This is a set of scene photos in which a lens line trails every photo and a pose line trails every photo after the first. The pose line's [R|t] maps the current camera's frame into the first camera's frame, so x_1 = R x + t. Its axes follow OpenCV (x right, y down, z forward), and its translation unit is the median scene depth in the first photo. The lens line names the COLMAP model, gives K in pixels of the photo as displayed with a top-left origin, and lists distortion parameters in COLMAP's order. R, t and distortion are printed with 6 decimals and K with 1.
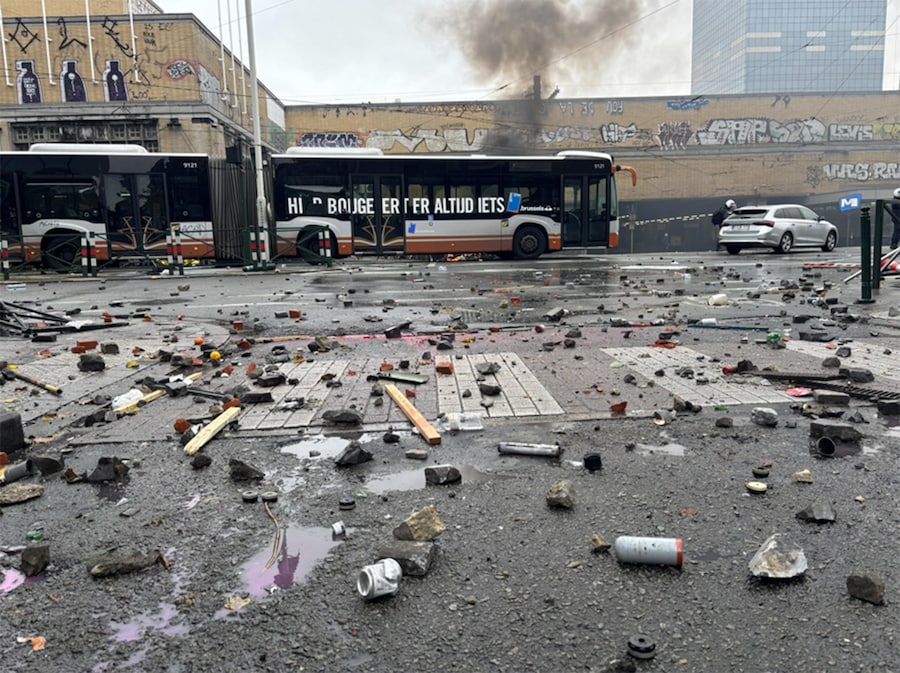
lens RADIAL K [[676.8, 0, 453.0], [0, 676.8, 335.5], [0, 0, 1]] dist [0.049340, -0.057069]
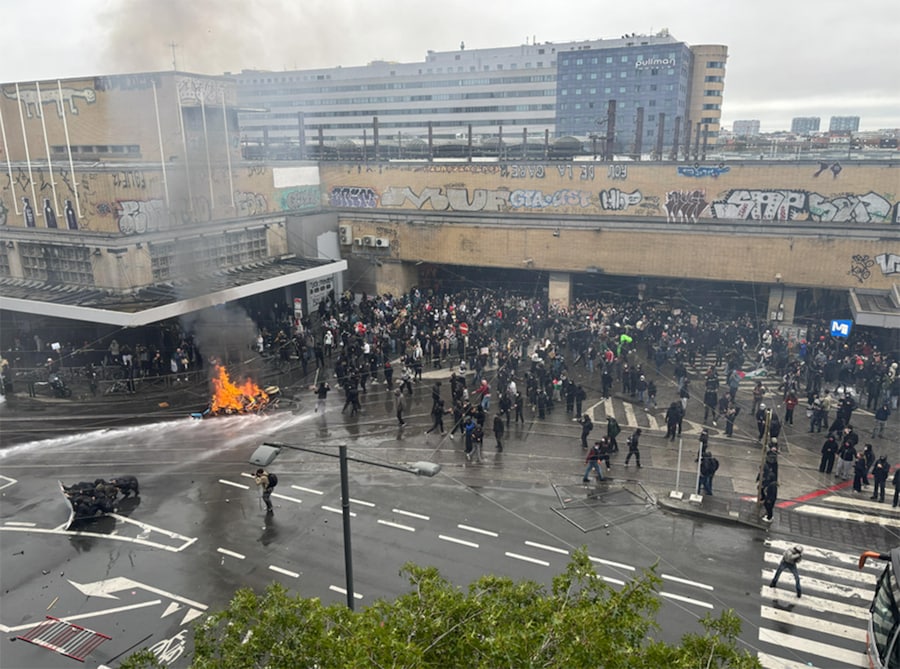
lens RADIAL K [[676.8, 0, 450.6], [0, 676.8, 340.0], [0, 0, 1]] dist [0.049340, -0.057069]
pose [[0.891306, 0.140819, -0.430980, 0.459338], [-0.079455, 0.984348, 0.157307, -0.238440], [0.446386, -0.105966, 0.888544, 0.073035]]
